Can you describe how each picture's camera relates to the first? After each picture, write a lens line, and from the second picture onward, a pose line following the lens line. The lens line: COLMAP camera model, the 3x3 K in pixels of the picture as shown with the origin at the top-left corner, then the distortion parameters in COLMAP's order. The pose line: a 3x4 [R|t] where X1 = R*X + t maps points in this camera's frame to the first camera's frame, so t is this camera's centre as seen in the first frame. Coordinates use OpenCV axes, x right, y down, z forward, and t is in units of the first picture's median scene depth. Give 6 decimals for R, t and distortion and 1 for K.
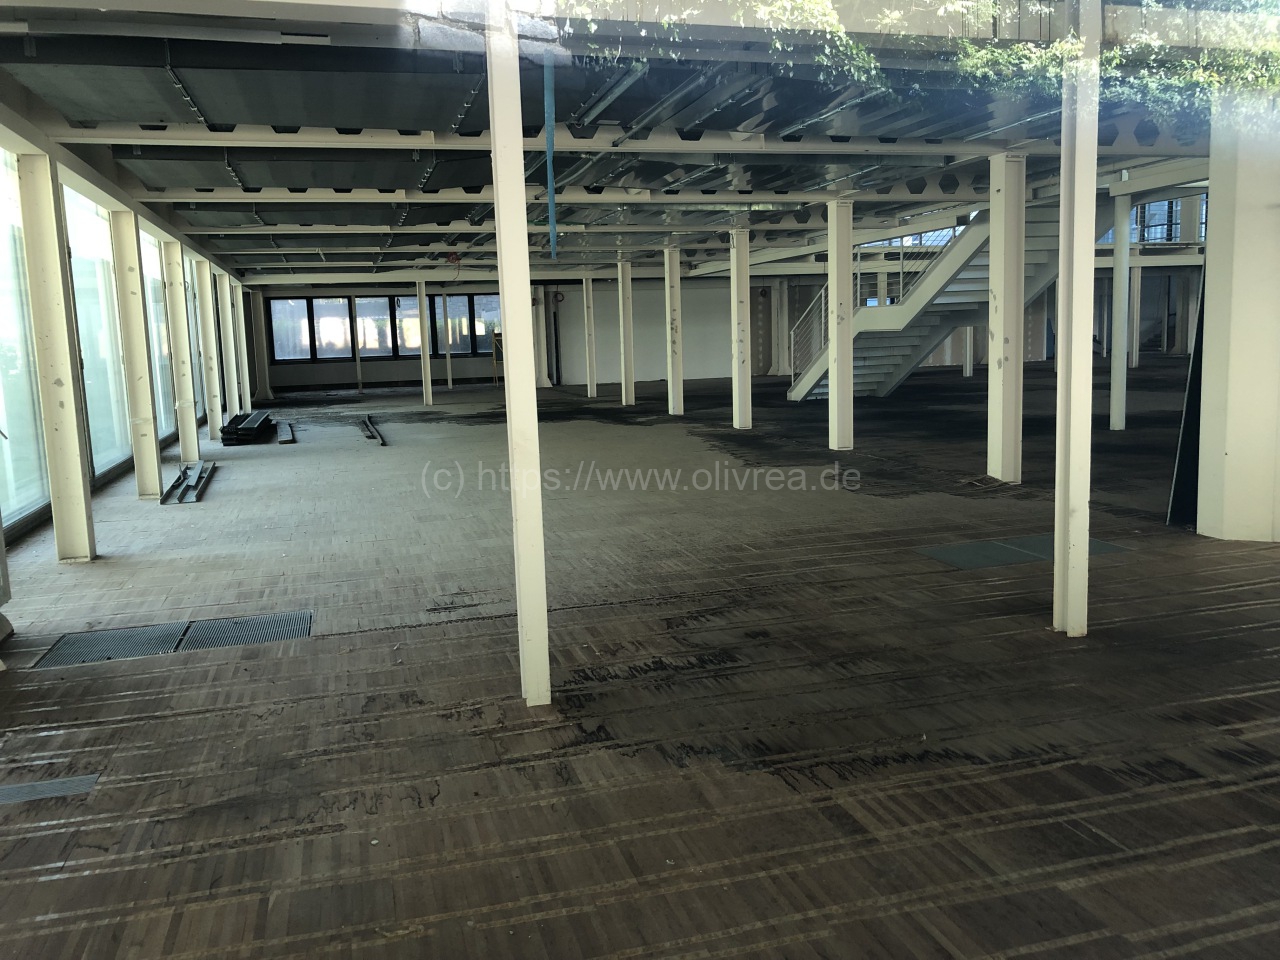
lens RADIAL K [[1047.1, 0, 640.0], [0, 1047.1, 480.0], [0, 0, 1]] dist [0.044295, -0.077418]
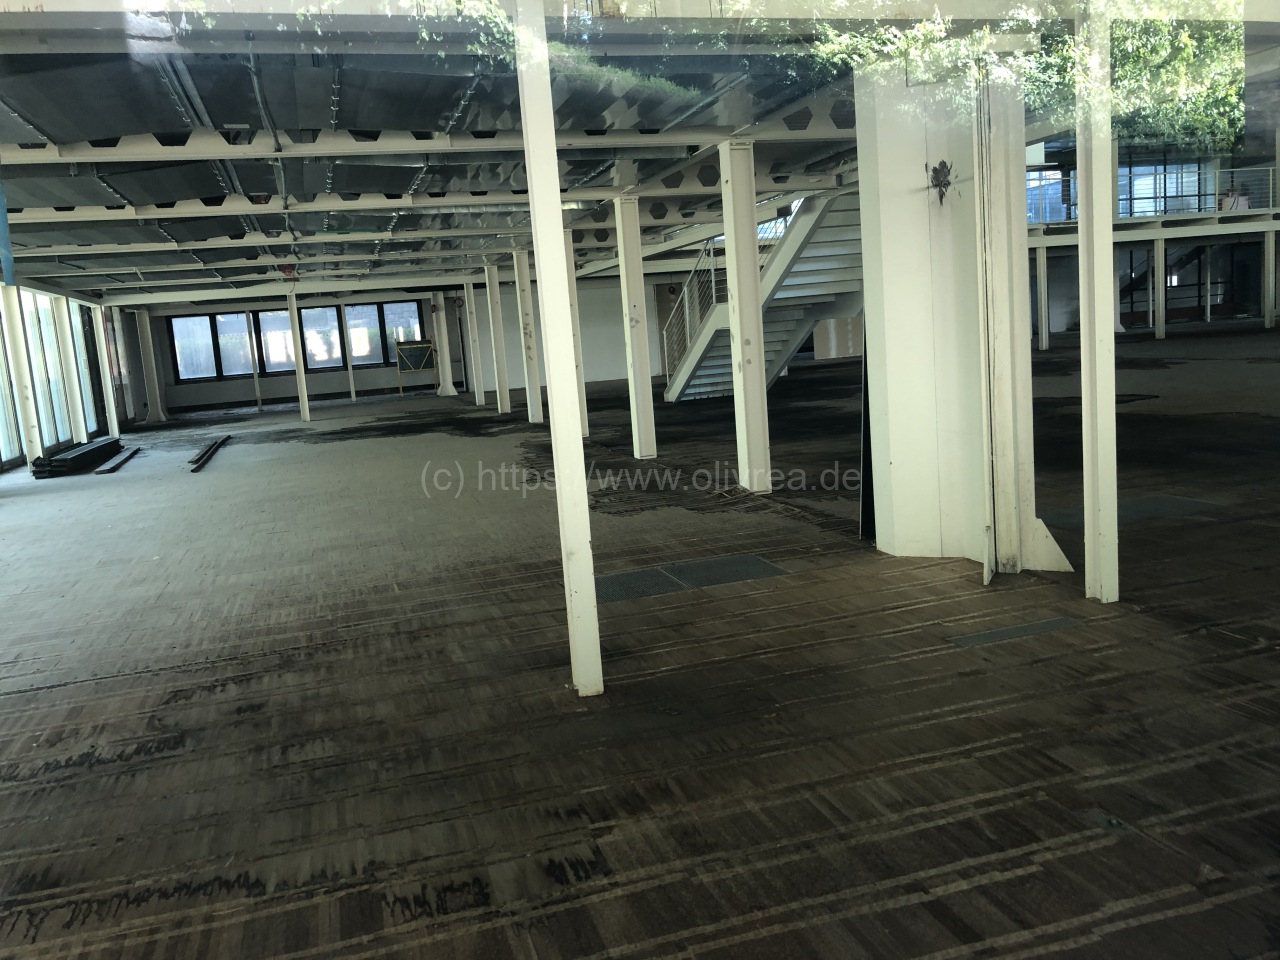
lens RADIAL K [[1049.8, 0, 641.6], [0, 1049.8, 484.6], [0, 0, 1]] dist [0.024228, -0.033431]
pose [[0.998795, -0.045800, 0.017618, 0.232260], [0.045680, 0.998930, 0.007166, -0.016371], [-0.017928, -0.006353, 0.999819, 0.063462]]
